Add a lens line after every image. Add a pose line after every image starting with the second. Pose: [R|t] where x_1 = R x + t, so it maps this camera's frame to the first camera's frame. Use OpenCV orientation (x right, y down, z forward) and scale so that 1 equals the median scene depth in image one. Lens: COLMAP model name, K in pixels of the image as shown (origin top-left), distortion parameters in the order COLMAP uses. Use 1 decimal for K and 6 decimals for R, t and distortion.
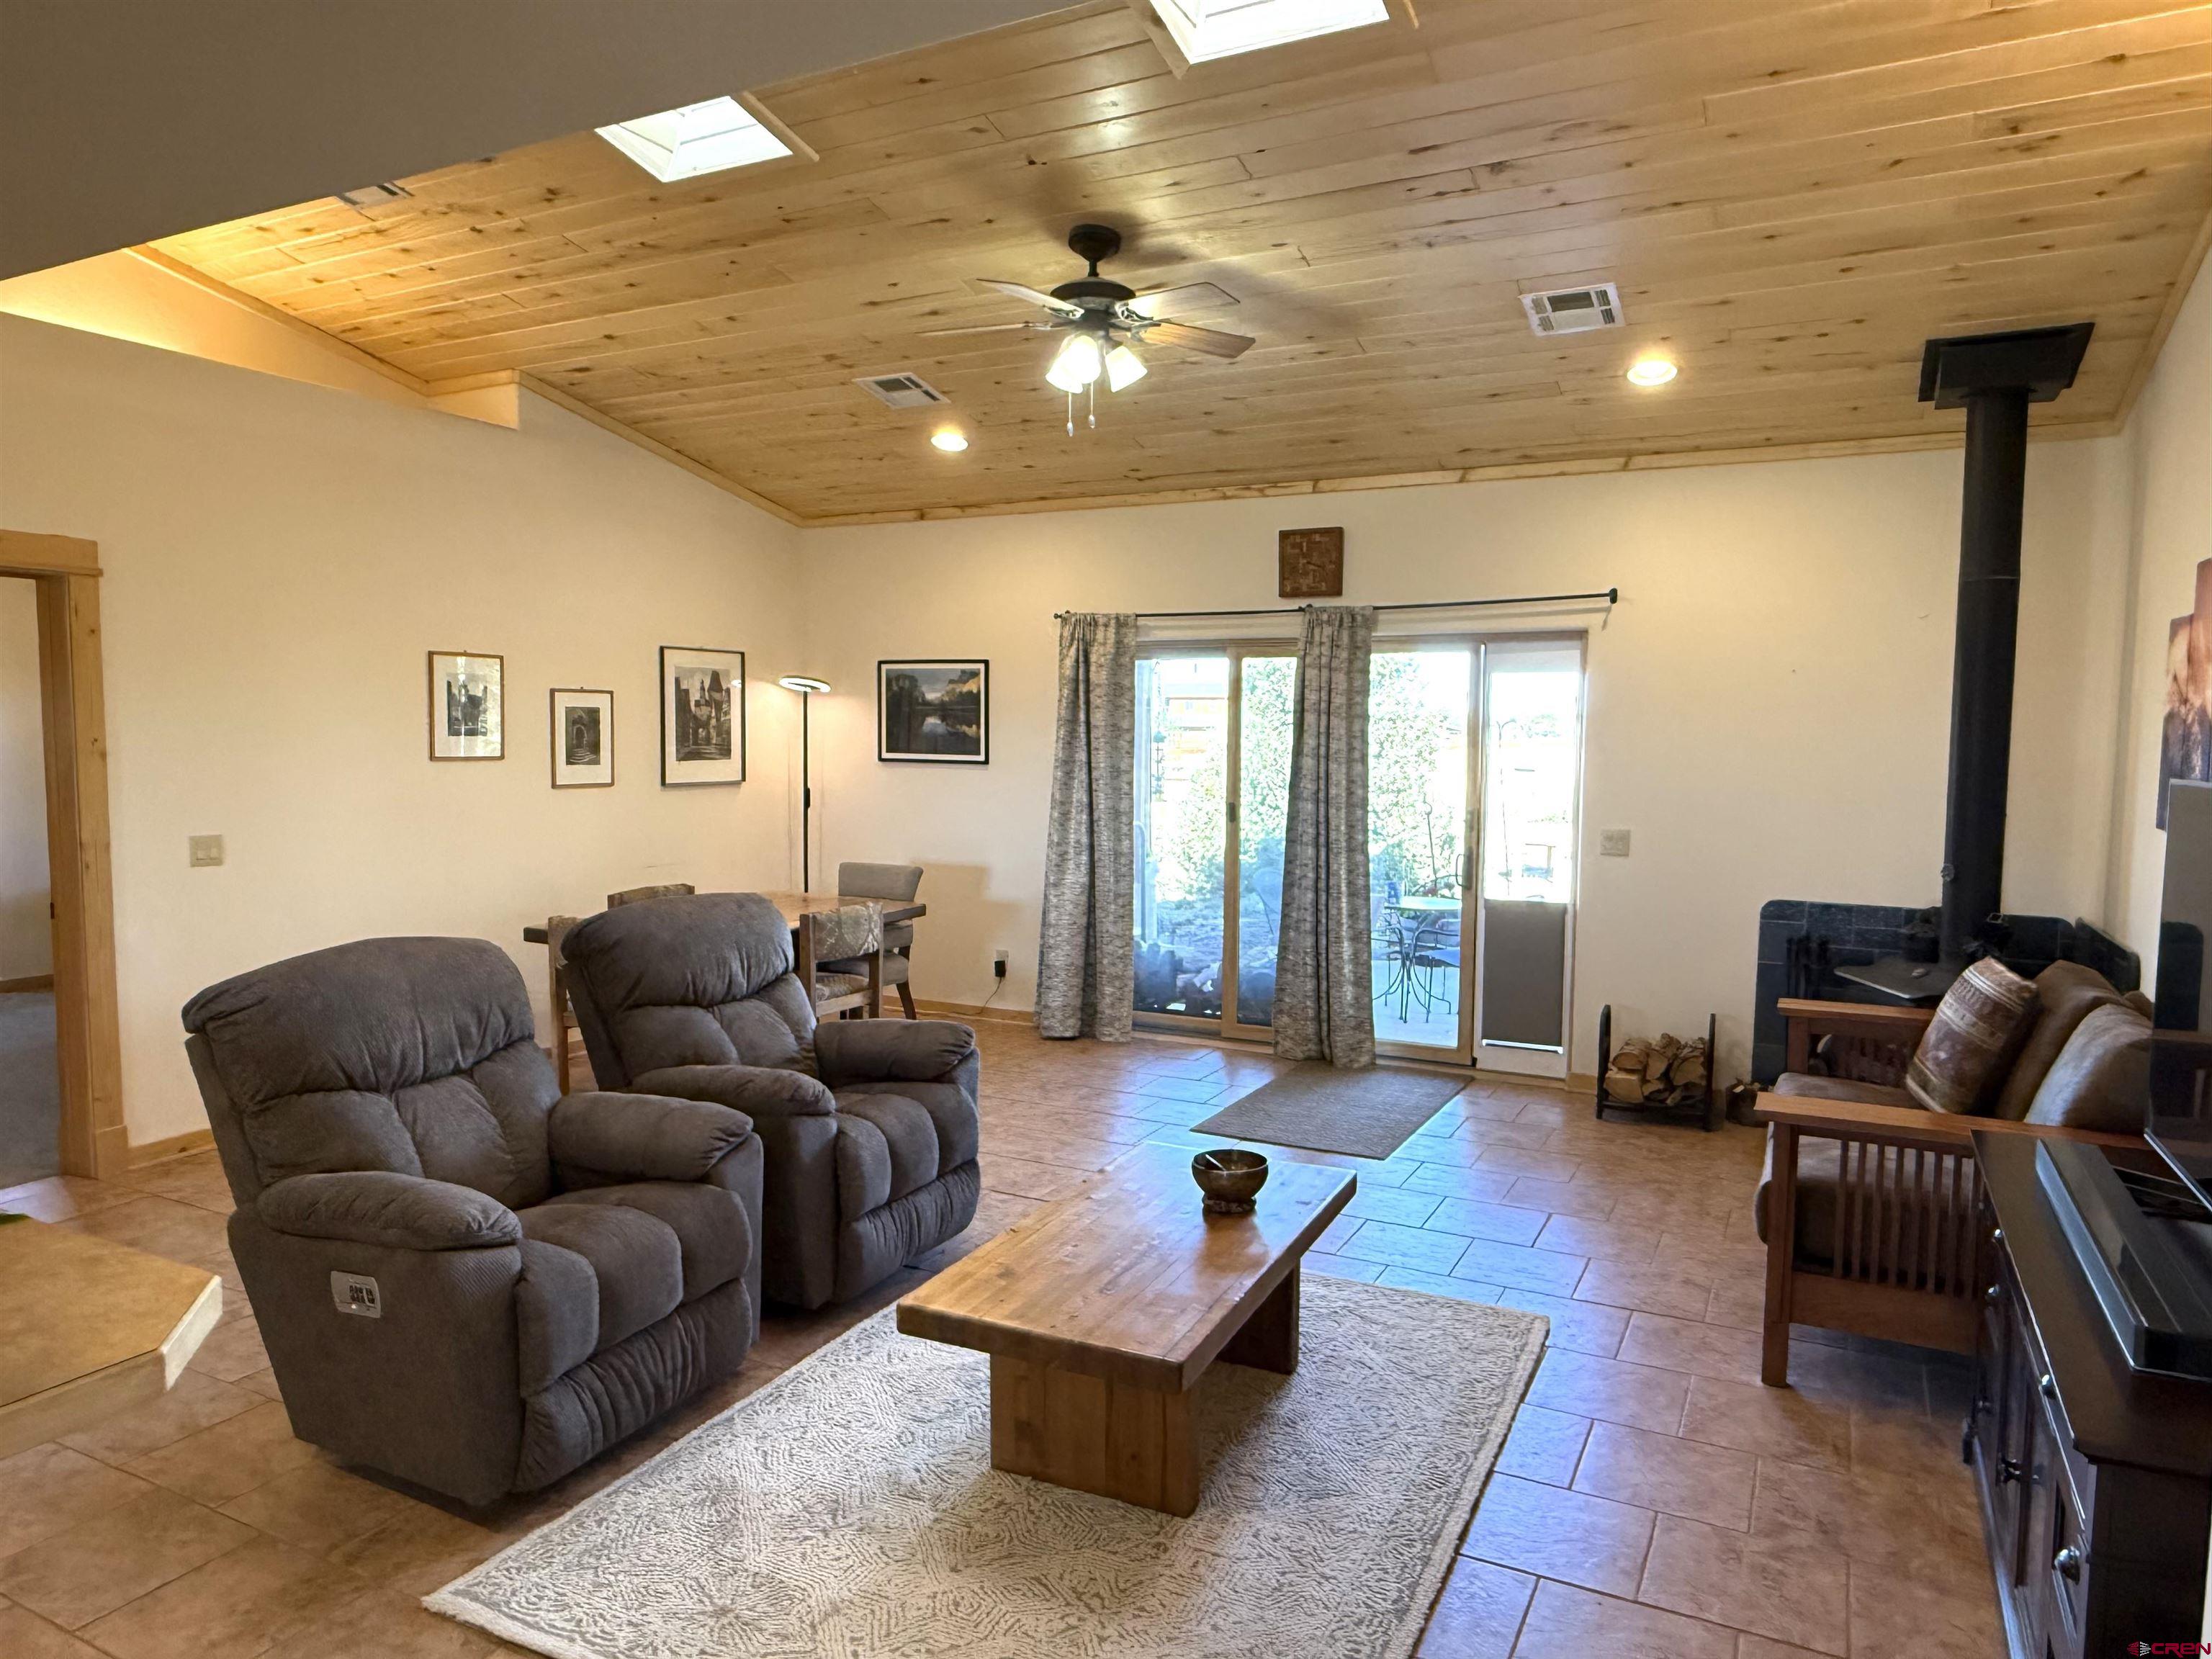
lens RADIAL K [[1405.1, 0, 1104.9], [0, 1405.1, 851.2], [0, 0, 1]] dist [-0.005093, -0.000580]
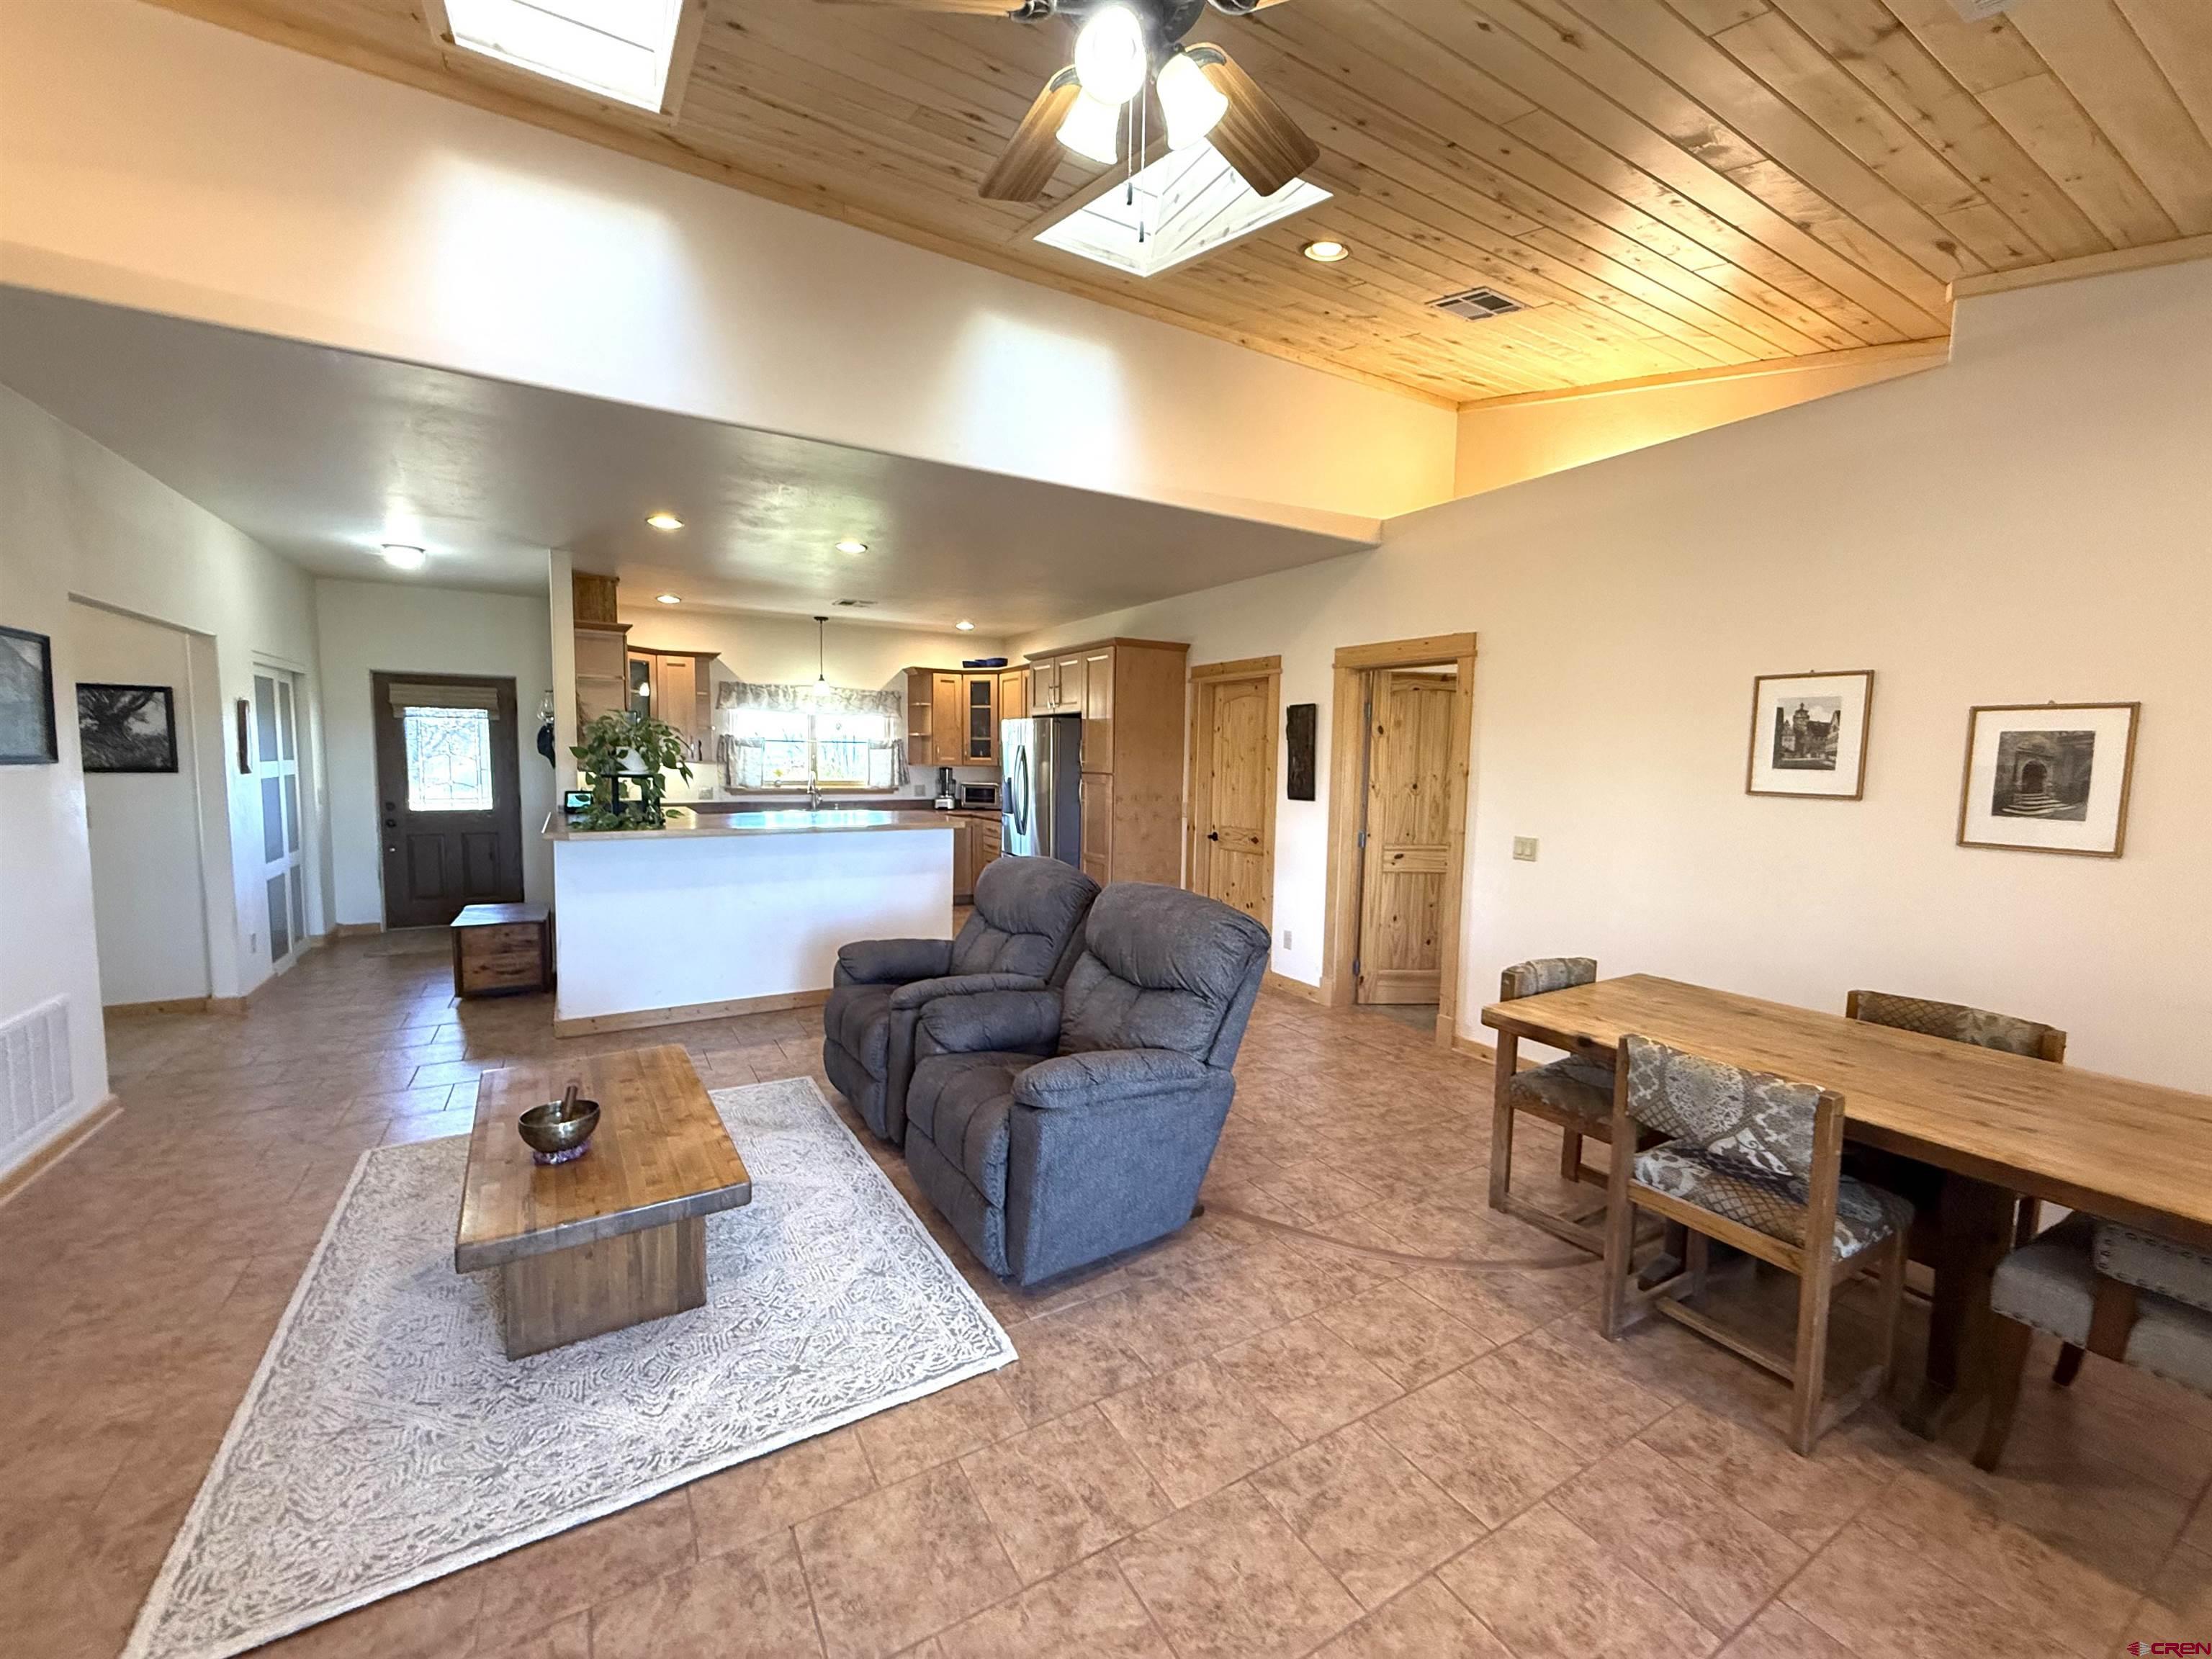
lens RADIAL K [[882.2, 0, 1097.6], [0, 882.2, 828.6], [0, 0, 1]] dist [-0.000492, -0.000217]
pose [[-0.534790, 0.053710, -0.843276, 0.222689], [-0.097189, 0.987445, 0.124528, -0.066192], [0.839377, 0.148553, -0.522856, 0.856233]]
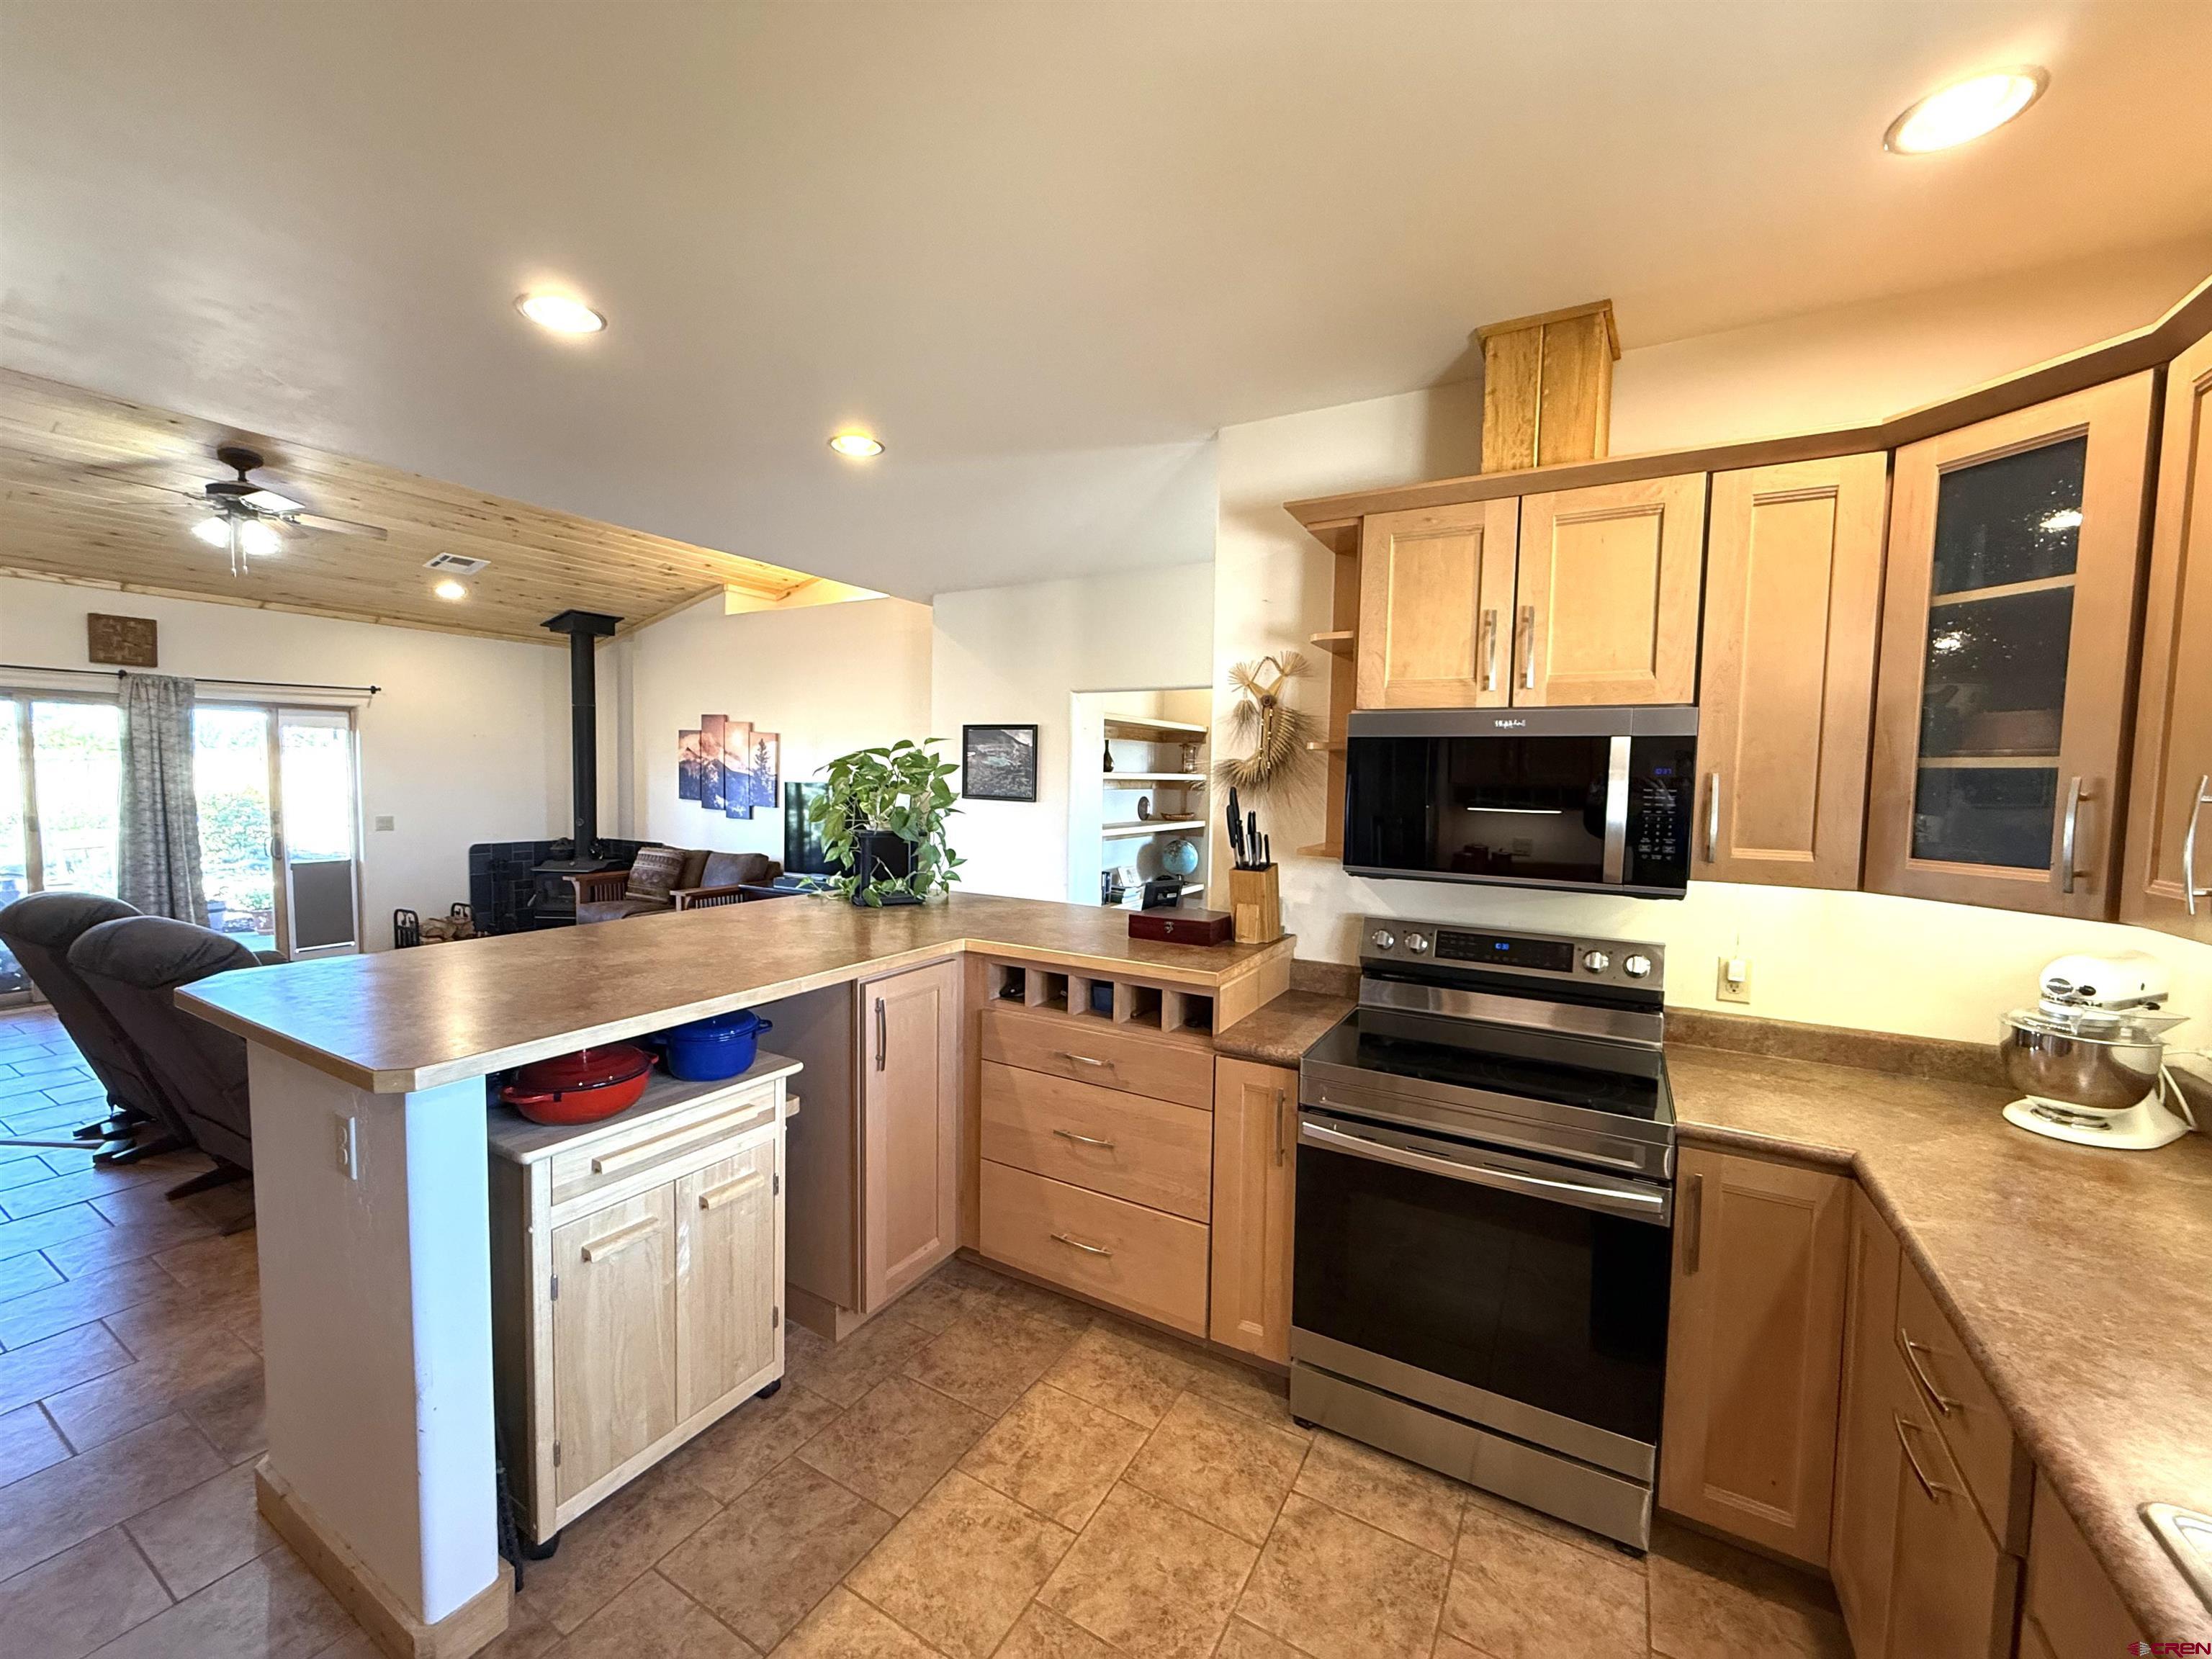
lens RADIAL K [[882.2, 0, 1100.1], [0, 882.2, 826.2], [0, 0, 1]] dist [-0.000492, -0.000217]
pose [[0.048491, -0.066359, 0.996617, -0.692297], [0.070194, 0.995550, 0.062872, -0.008163], [-0.996354, 0.066908, 0.052933, -0.004295]]
